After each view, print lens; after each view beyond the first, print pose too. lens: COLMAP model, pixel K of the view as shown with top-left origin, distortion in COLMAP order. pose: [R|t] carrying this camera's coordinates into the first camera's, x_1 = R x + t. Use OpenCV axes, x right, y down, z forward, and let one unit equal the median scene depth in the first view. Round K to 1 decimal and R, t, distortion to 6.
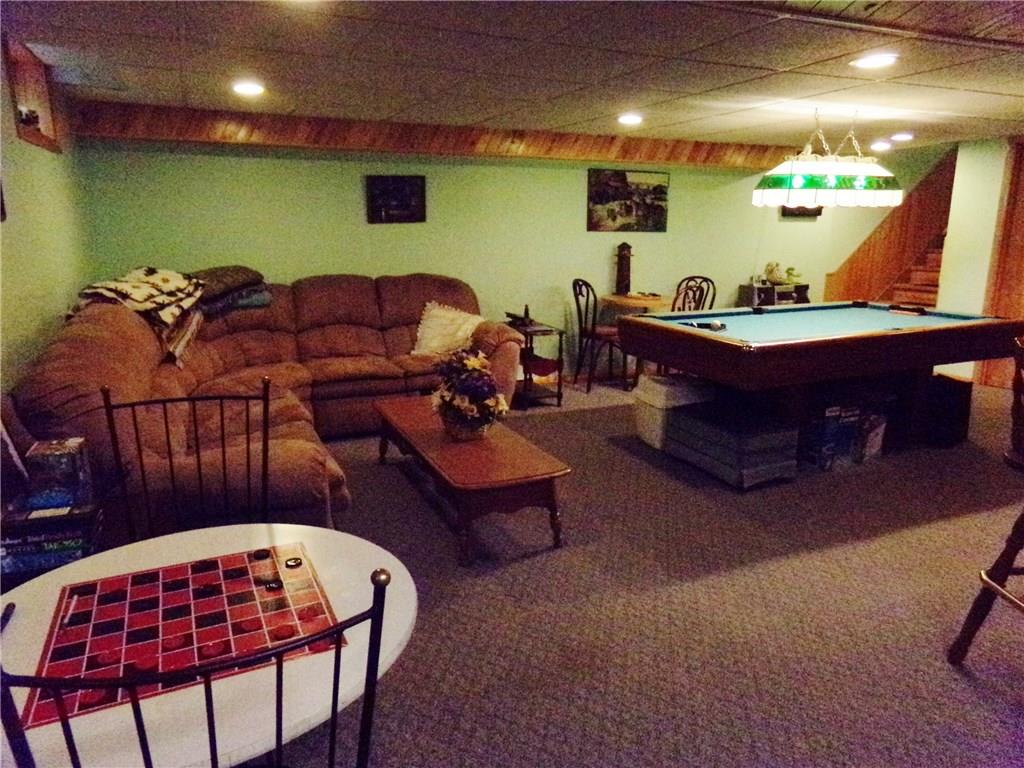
lens RADIAL K [[690.7, 0, 512.0], [0, 690.7, 384.0], [0, 0, 1]] dist [0.001706, 0.004384]
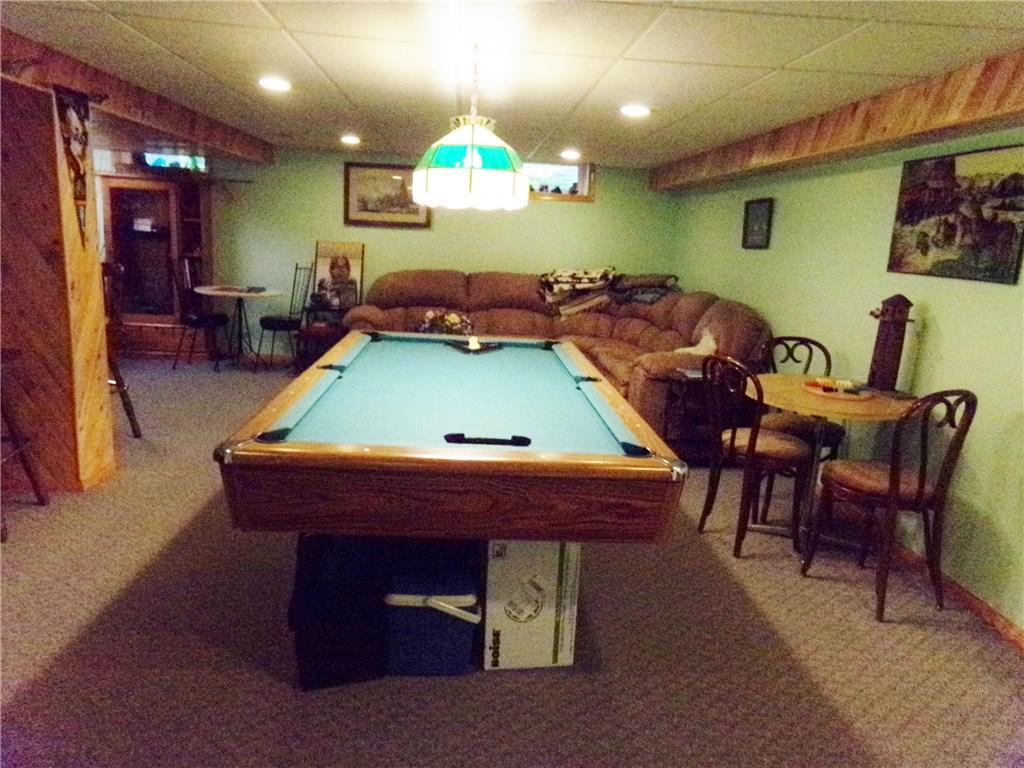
lens RADIAL K [[690.7, 0, 512.0], [0, 690.7, 384.0], [0, 0, 1]] dist [0.001706, 0.004384]
pose [[-0.387863, 0.171390, -0.905642, 0.754227], [-0.262949, 0.921153, 0.286940, -0.215543], [0.883414, 0.349431, -0.312214, 0.926620]]
